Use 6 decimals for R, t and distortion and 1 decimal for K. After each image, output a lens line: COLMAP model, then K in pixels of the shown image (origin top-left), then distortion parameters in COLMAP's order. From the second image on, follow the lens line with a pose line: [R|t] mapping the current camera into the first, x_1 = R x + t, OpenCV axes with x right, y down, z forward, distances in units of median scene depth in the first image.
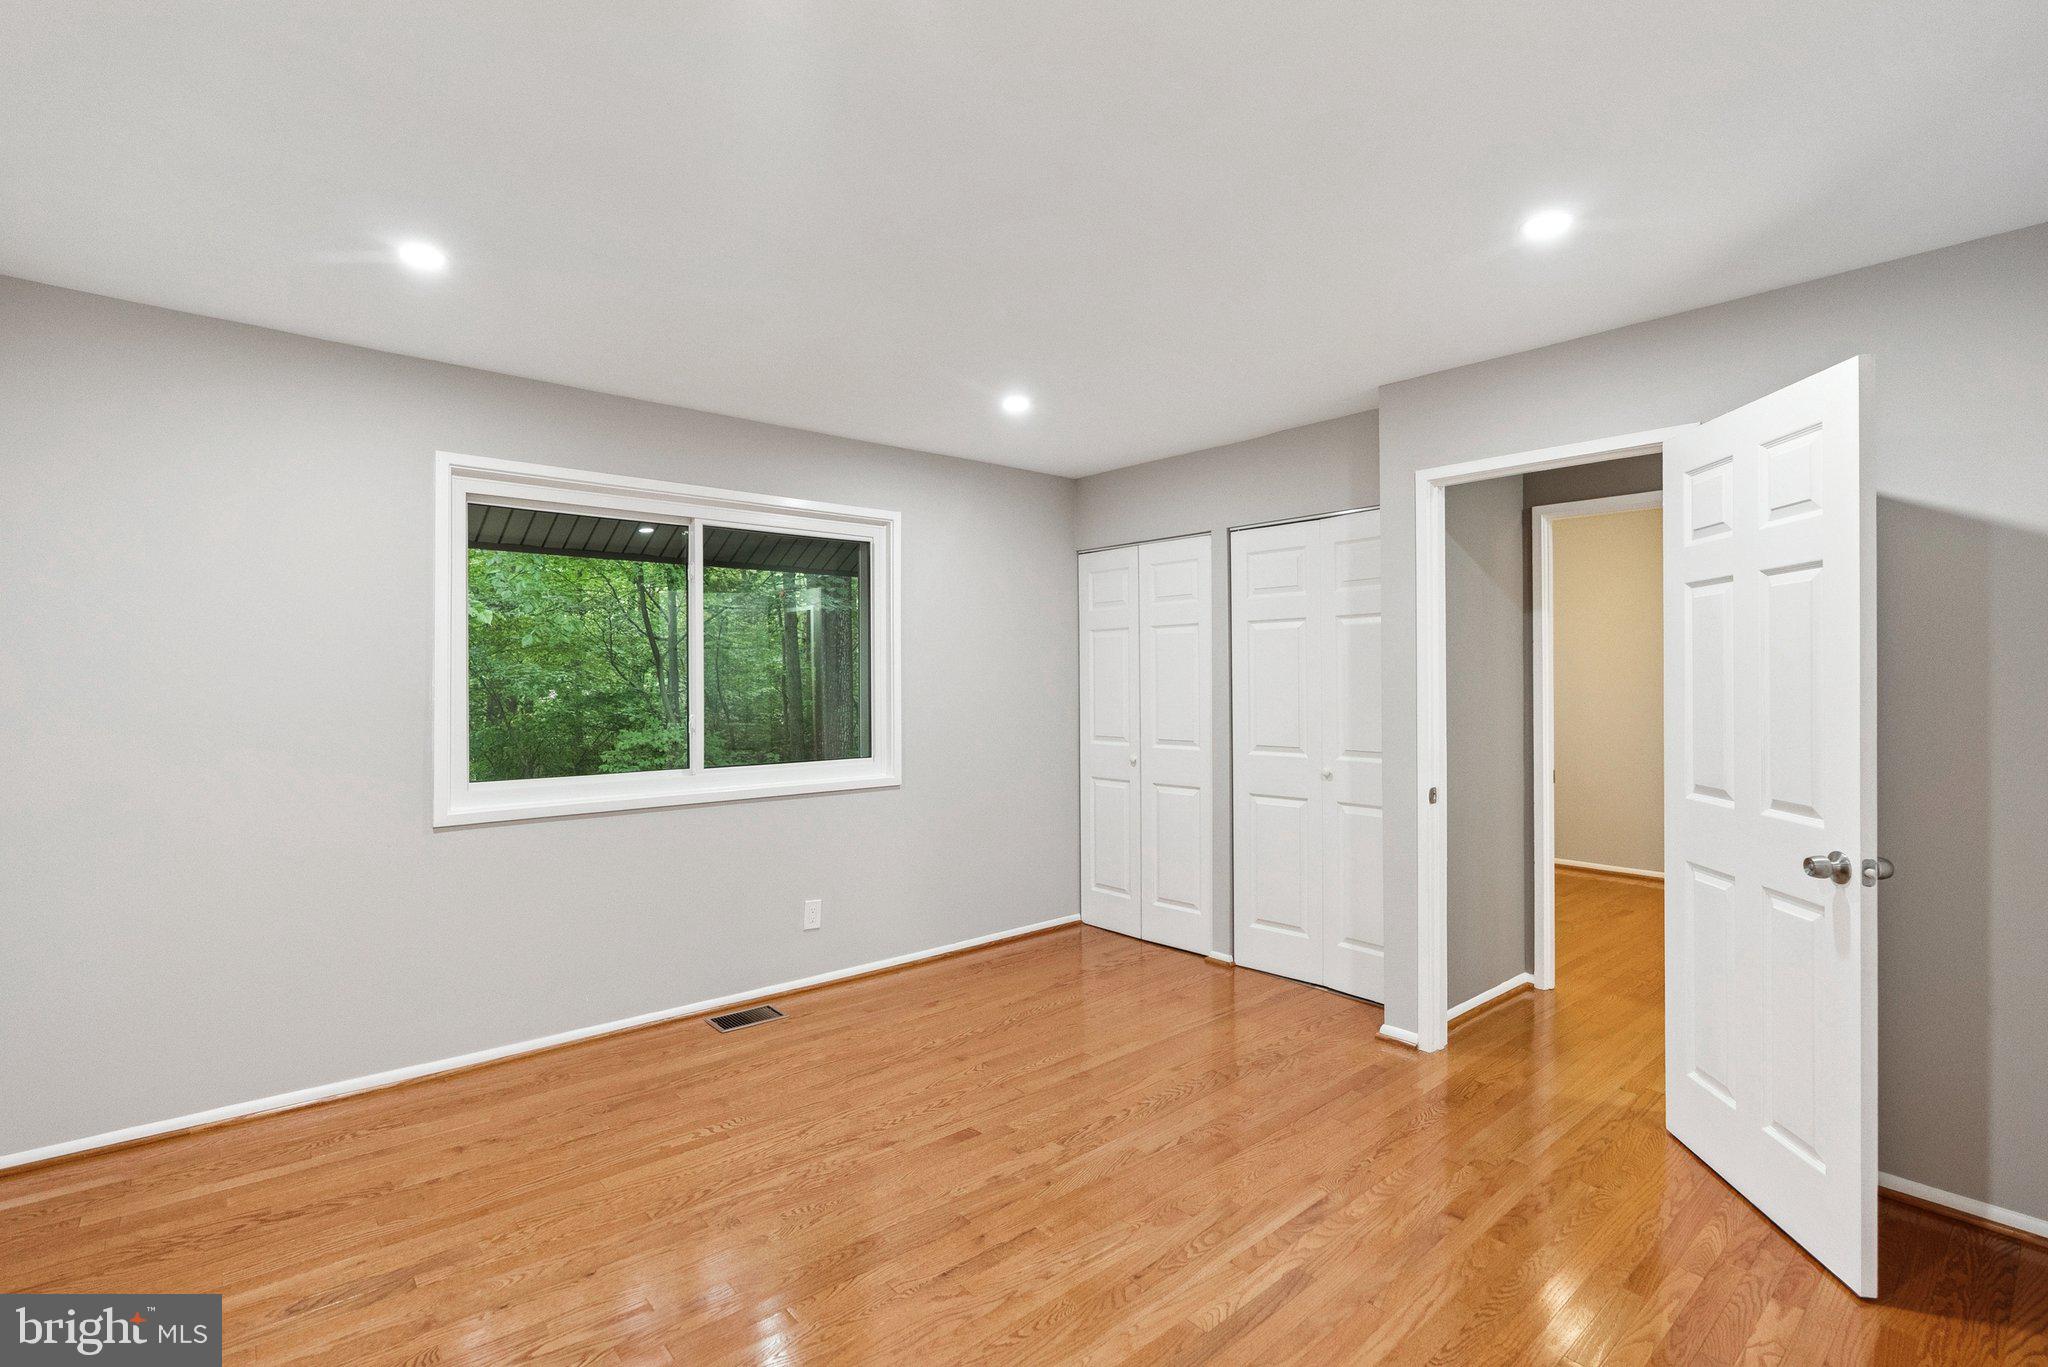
lens RADIAL K [[933.4, 0, 1024.0], [0, 933.4, 683.5], [0, 0, 1]] dist [-0.035471, -0.000047]
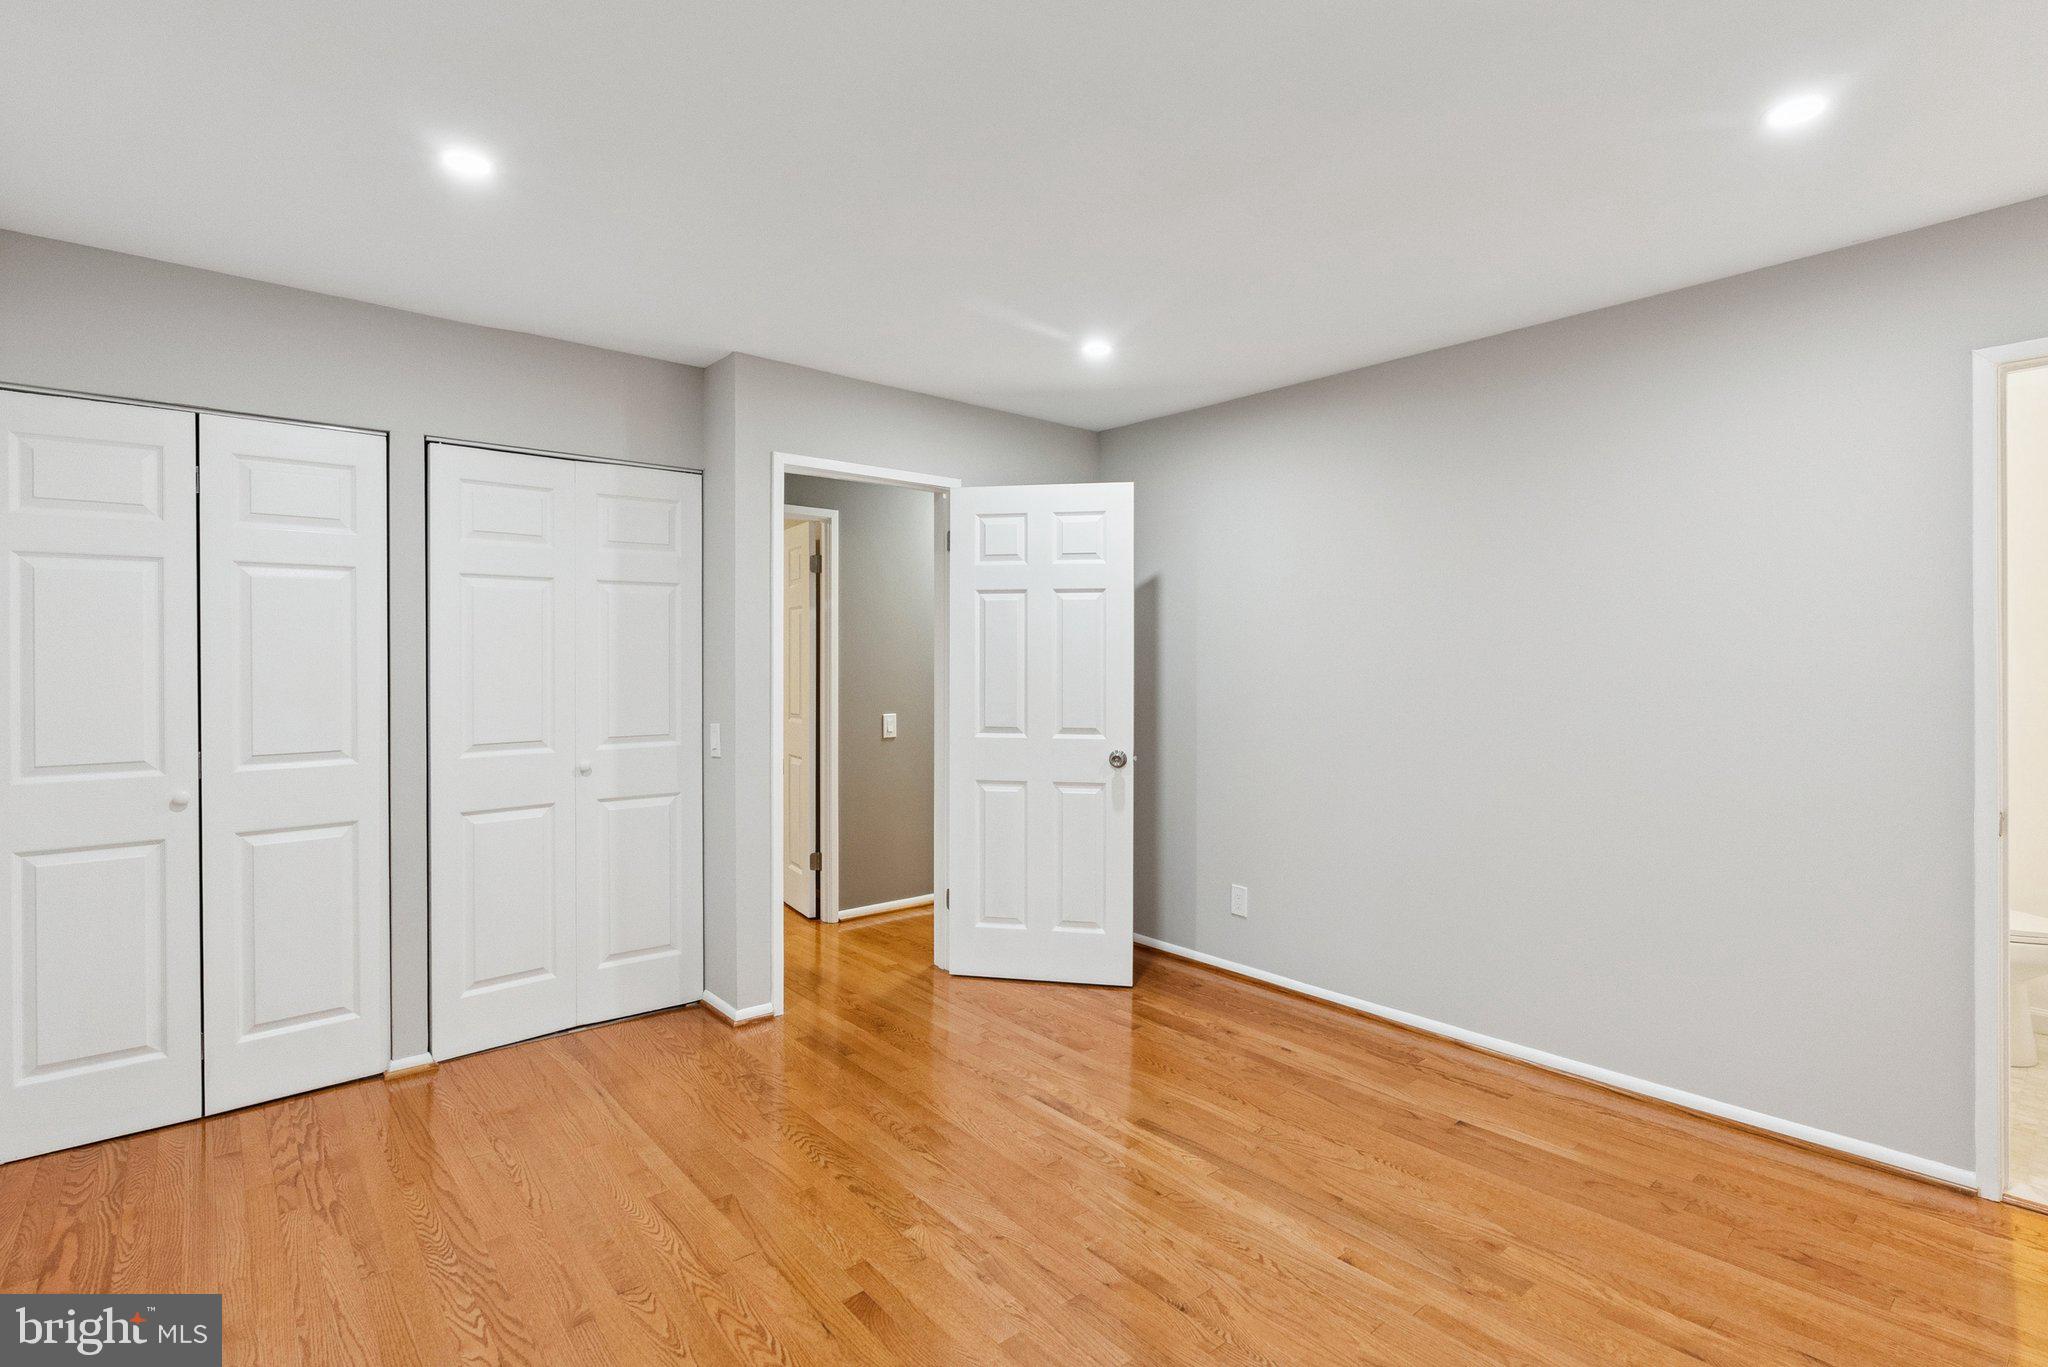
lens RADIAL K [[967.2, 0, 1027.9], [0, 967.2, 670.6], [0, 0, 1]] dist [-0.001166, 0.000188]
pose [[0.006854, -0.007631, 0.999947, -0.768232], [0.005094, 0.999958, 0.007597, 0.007035], [-0.999964, 0.005042, 0.006892, 0.852622]]
